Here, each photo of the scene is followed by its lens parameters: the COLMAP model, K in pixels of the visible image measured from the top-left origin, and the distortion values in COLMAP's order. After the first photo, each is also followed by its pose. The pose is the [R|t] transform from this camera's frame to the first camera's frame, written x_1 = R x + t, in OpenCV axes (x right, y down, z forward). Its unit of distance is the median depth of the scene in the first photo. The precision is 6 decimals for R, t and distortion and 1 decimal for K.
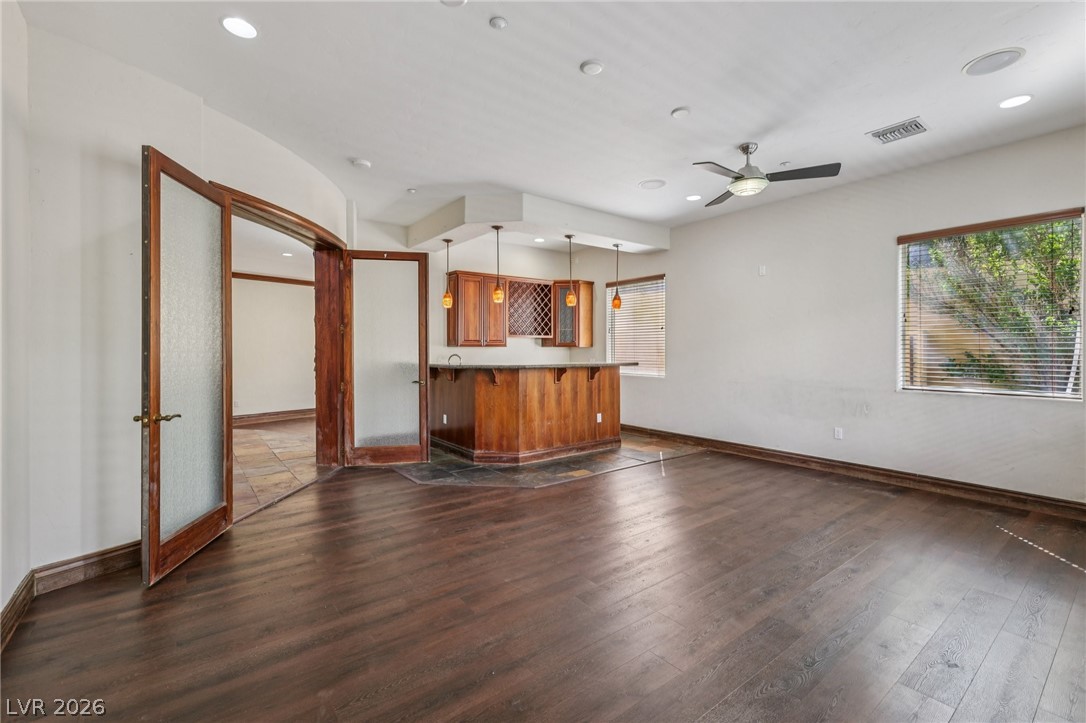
lens RADIAL K [[473.2, 0, 546.1], [0, 473.2, 359.4], [0, 0, 1]] dist [0.003193, 0.000609]
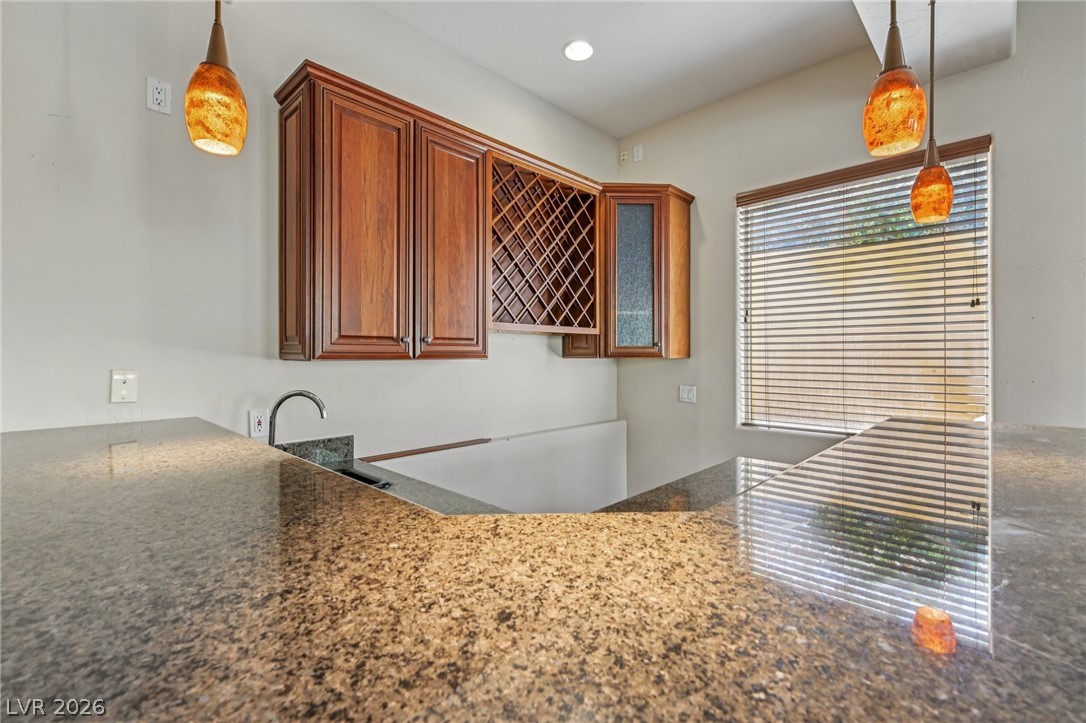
lens RADIAL K [[473.2, 0, 541.4], [0, 473.2, 362.5], [0, 0, 1]] dist [0.003193, 0.000609]
pose [[0.989845, -0.000895, 0.142150, -0.087851], [0.001341, 0.999994, -0.003038, -0.022025], [-0.142146, 0.003198, 0.989841, 0.639566]]
